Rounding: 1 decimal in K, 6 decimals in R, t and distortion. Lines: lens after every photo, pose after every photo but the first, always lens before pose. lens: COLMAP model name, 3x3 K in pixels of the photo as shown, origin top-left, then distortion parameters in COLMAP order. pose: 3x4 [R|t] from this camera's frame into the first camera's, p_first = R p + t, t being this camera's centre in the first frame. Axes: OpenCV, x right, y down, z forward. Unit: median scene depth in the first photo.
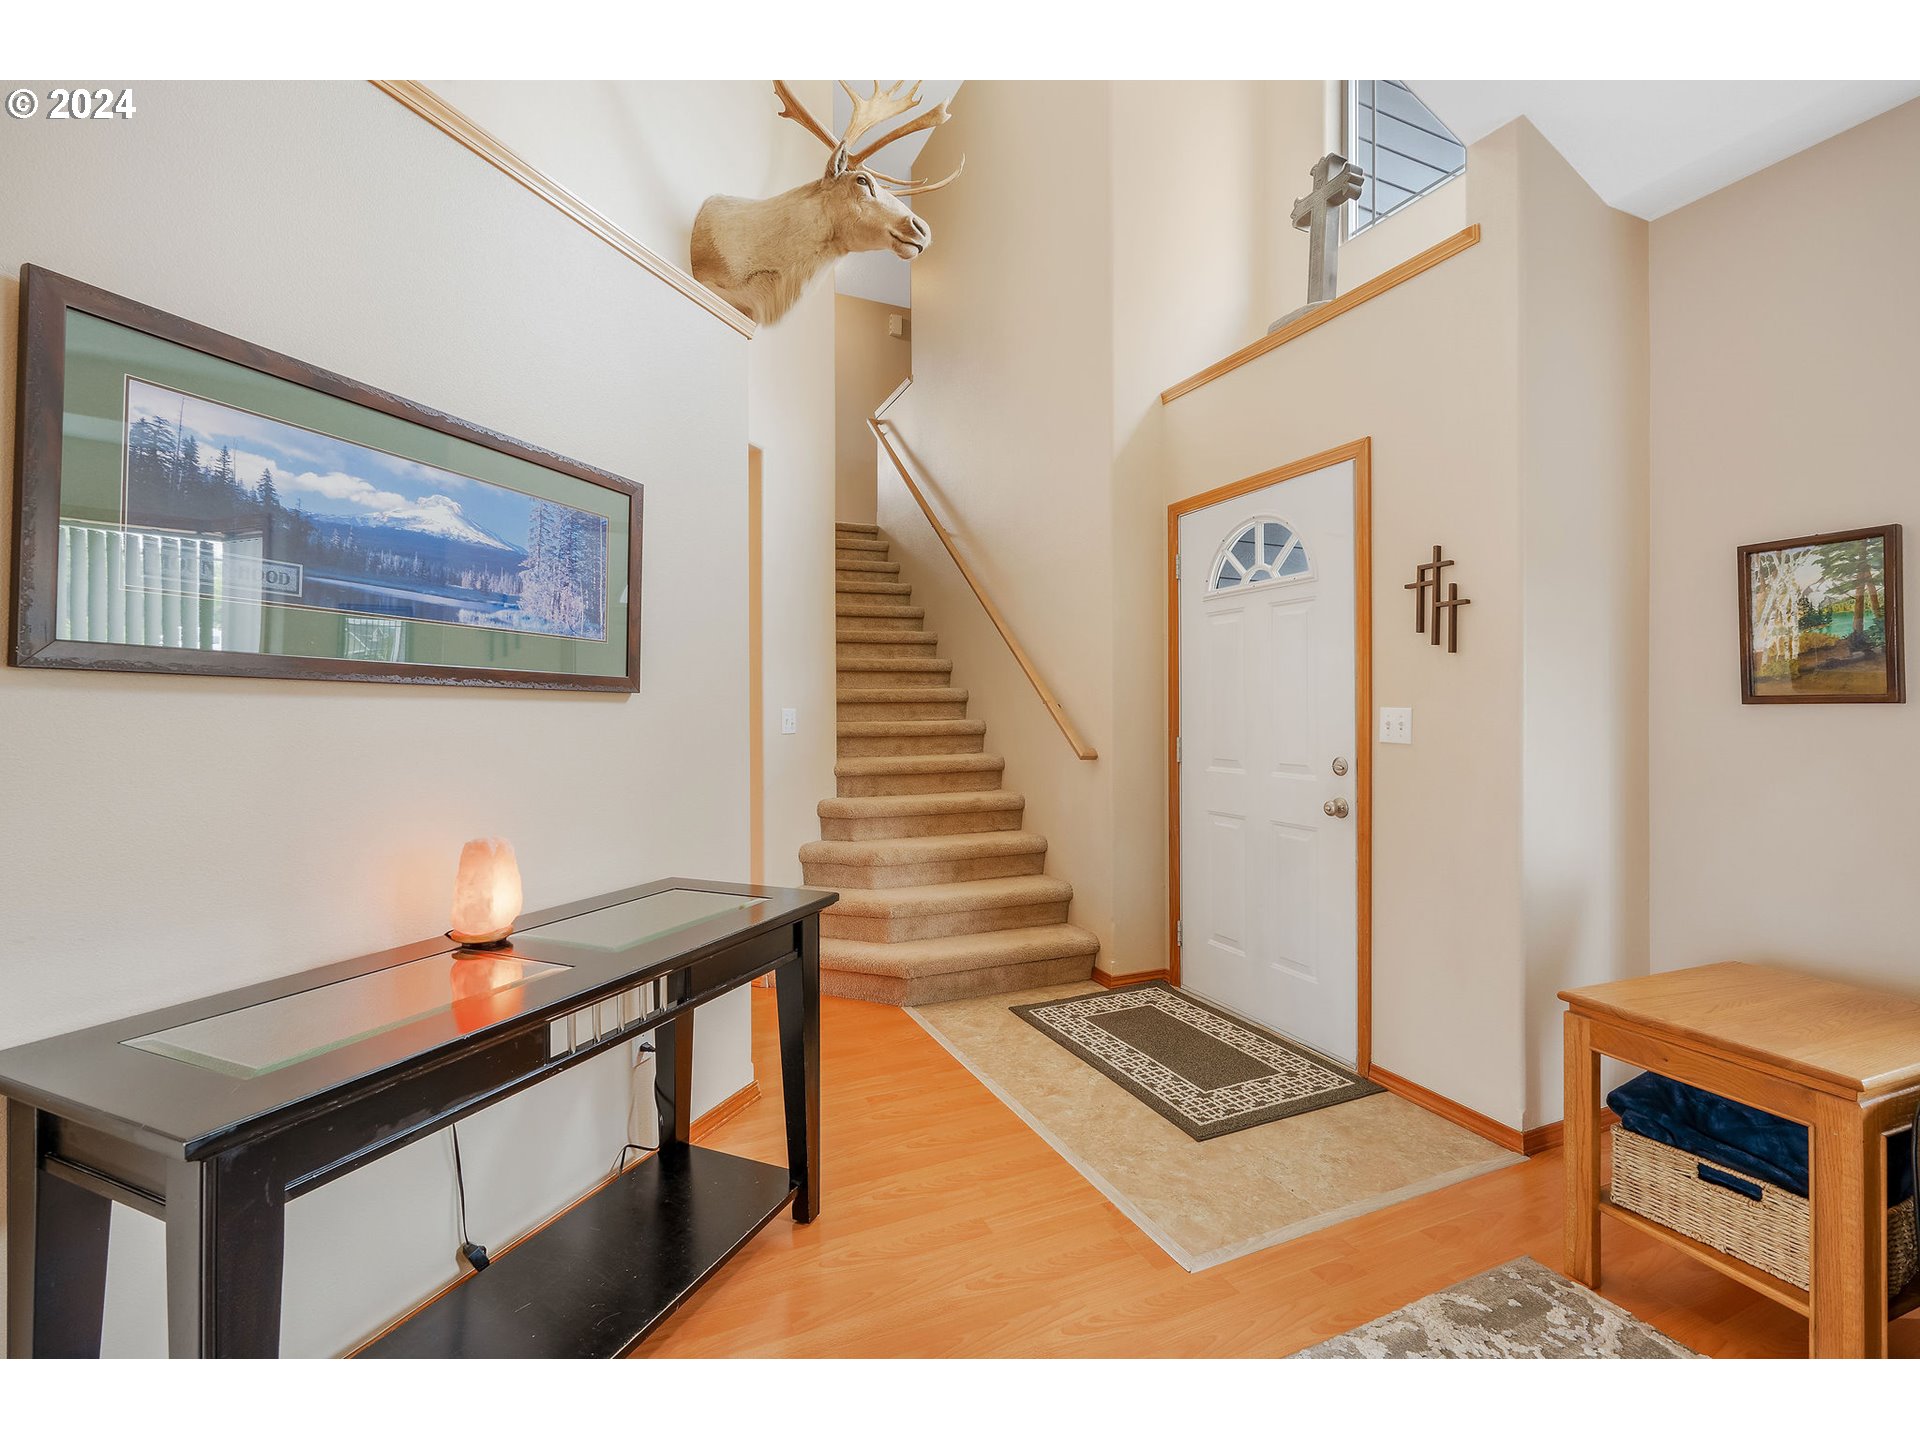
lens RADIAL K [[850.3, 0, 963.2], [0, 850.3, 707.4], [0, 0, 1]] dist [-0.001954, 0.000093]
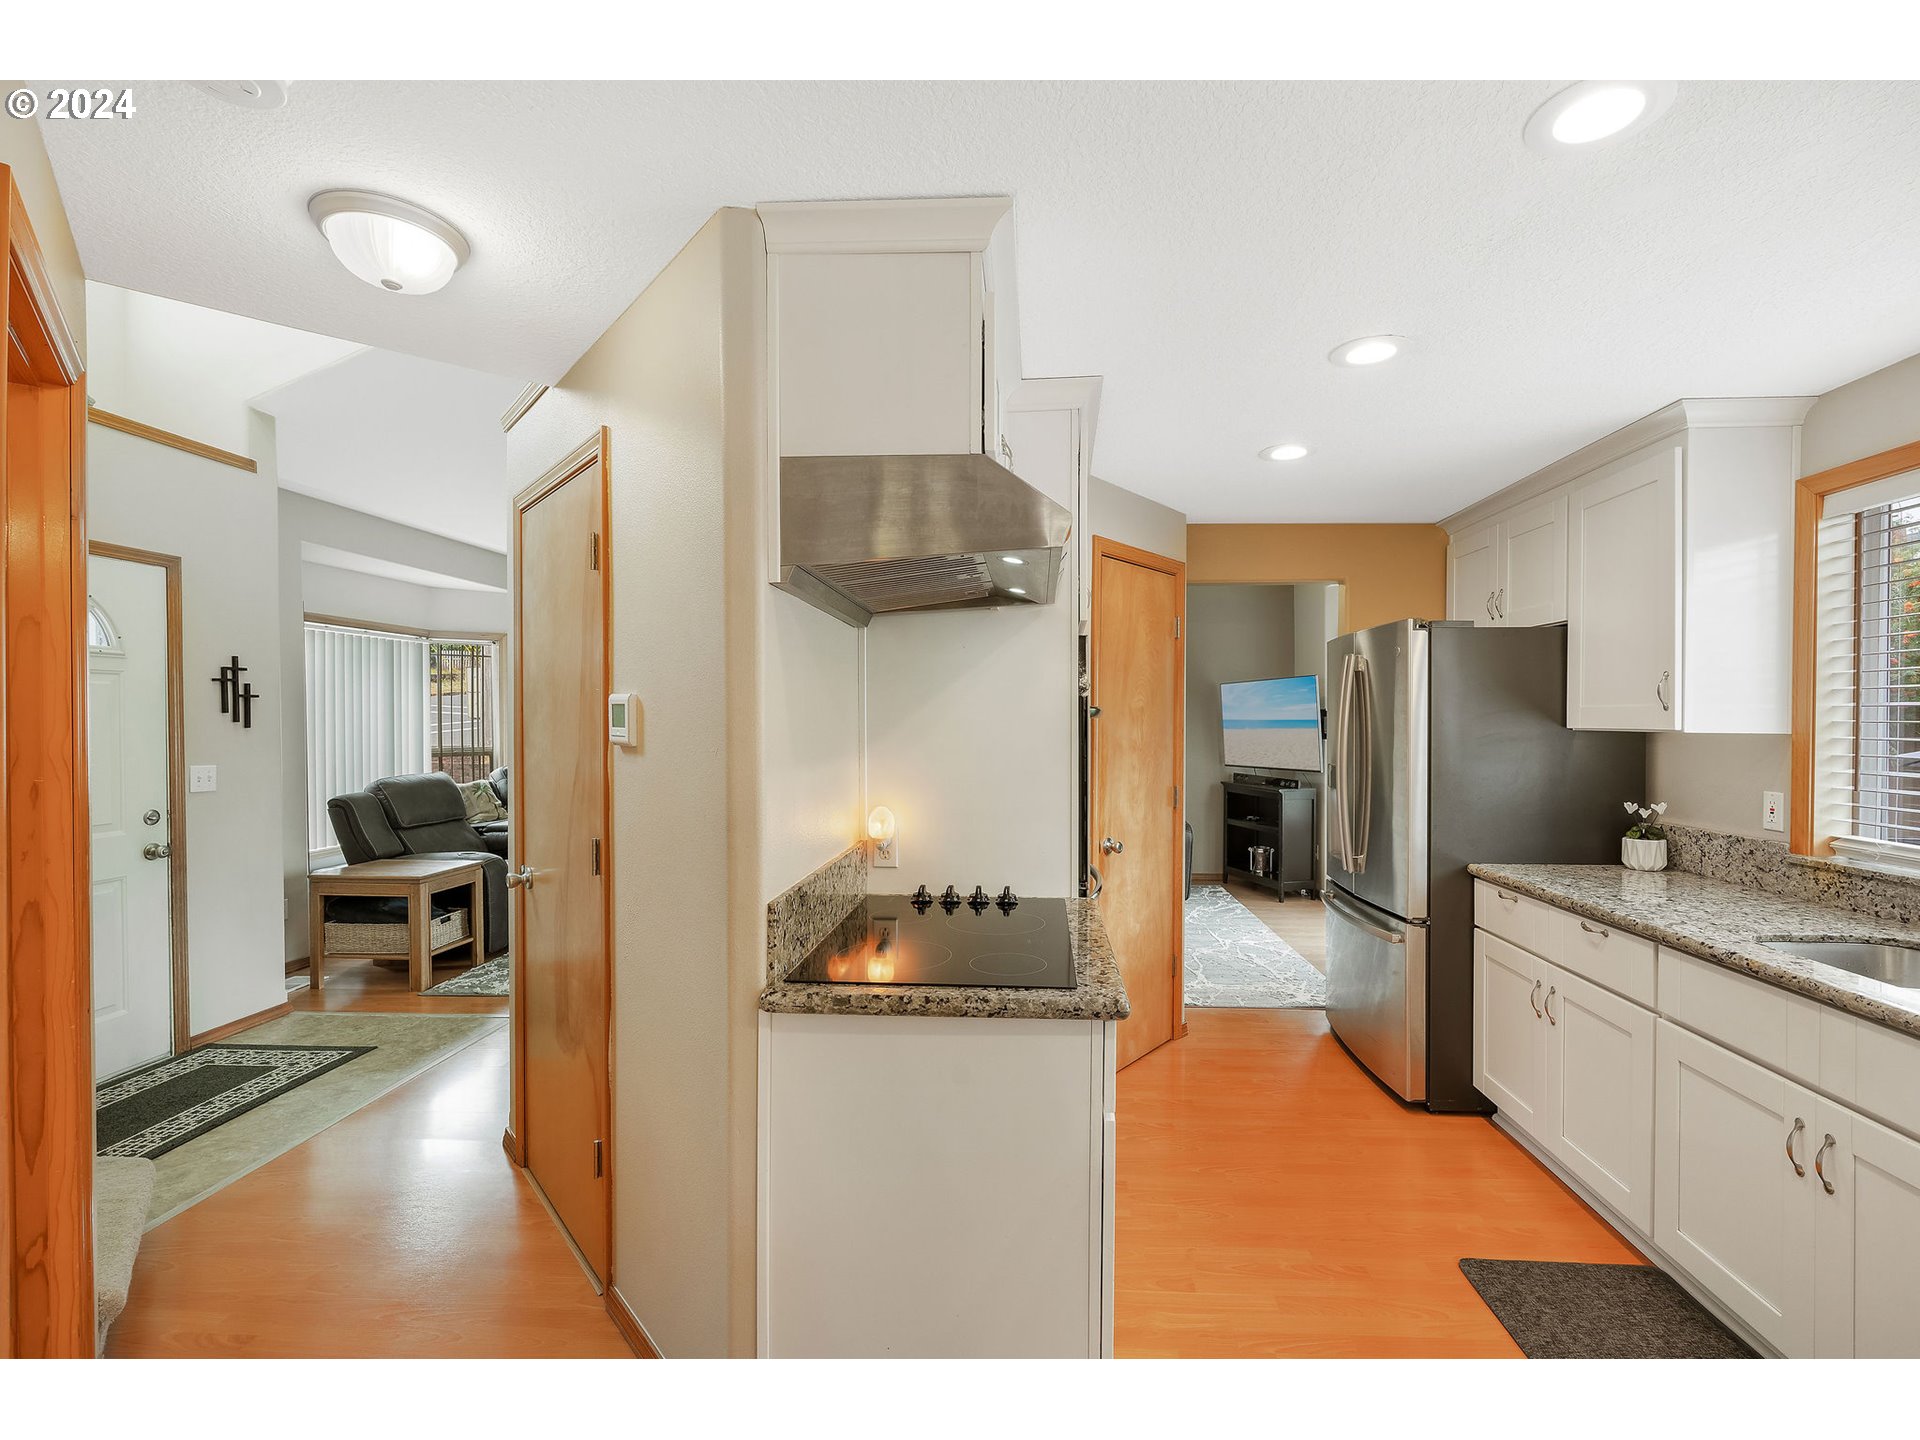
lens RADIAL K [[850.3, 0, 968.2], [0, 850.3, 722.7], [0, 0, 1]] dist [-0.001954, 0.000093]
pose [[-0.877118, -0.003990, 0.480258, -1.281283], [-0.002423, 0.999990, 0.003882, -0.080725], [-0.480268, 0.002242, -0.877119, 1.674364]]
